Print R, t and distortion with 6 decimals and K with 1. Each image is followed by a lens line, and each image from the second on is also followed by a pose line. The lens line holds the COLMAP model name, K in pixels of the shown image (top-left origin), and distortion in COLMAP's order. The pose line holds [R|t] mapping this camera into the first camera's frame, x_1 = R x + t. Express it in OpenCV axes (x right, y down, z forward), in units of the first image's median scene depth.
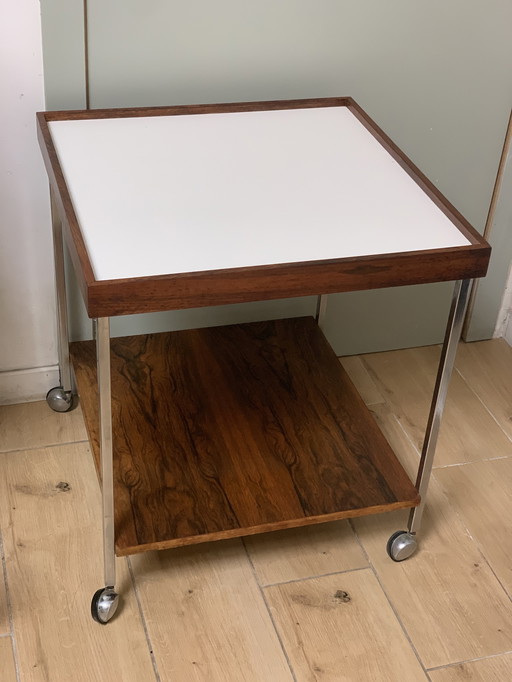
lens RADIAL K [[1014.2, 0, 254.8], [0, 1014.2, 340.8], [0, 0, 1]] dist [0.021866, 0.000000]
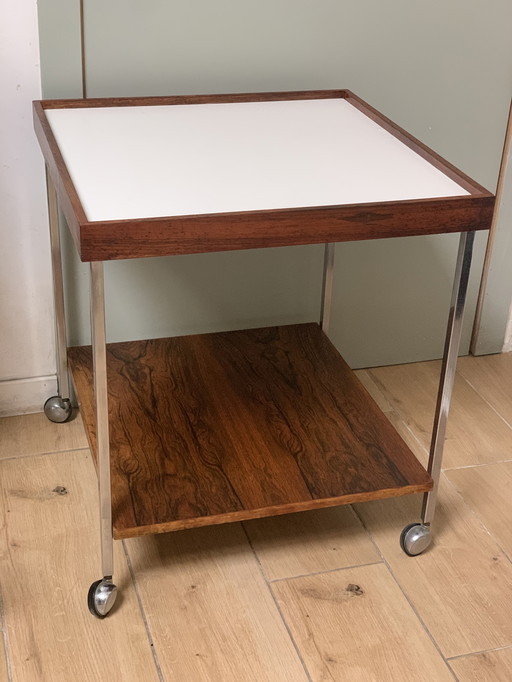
lens RADIAL K [[1014.2, 0, 256.9], [0, 1014.2, 341.1], [0, 0, 1]] dist [0.021866, 0.000000]
pose [[0.999763, -0.021054, -0.005451, 0.005522], [0.020317, 0.993580, -0.111295, 0.124435], [0.007760, 0.111158, 0.993772, 0.036042]]
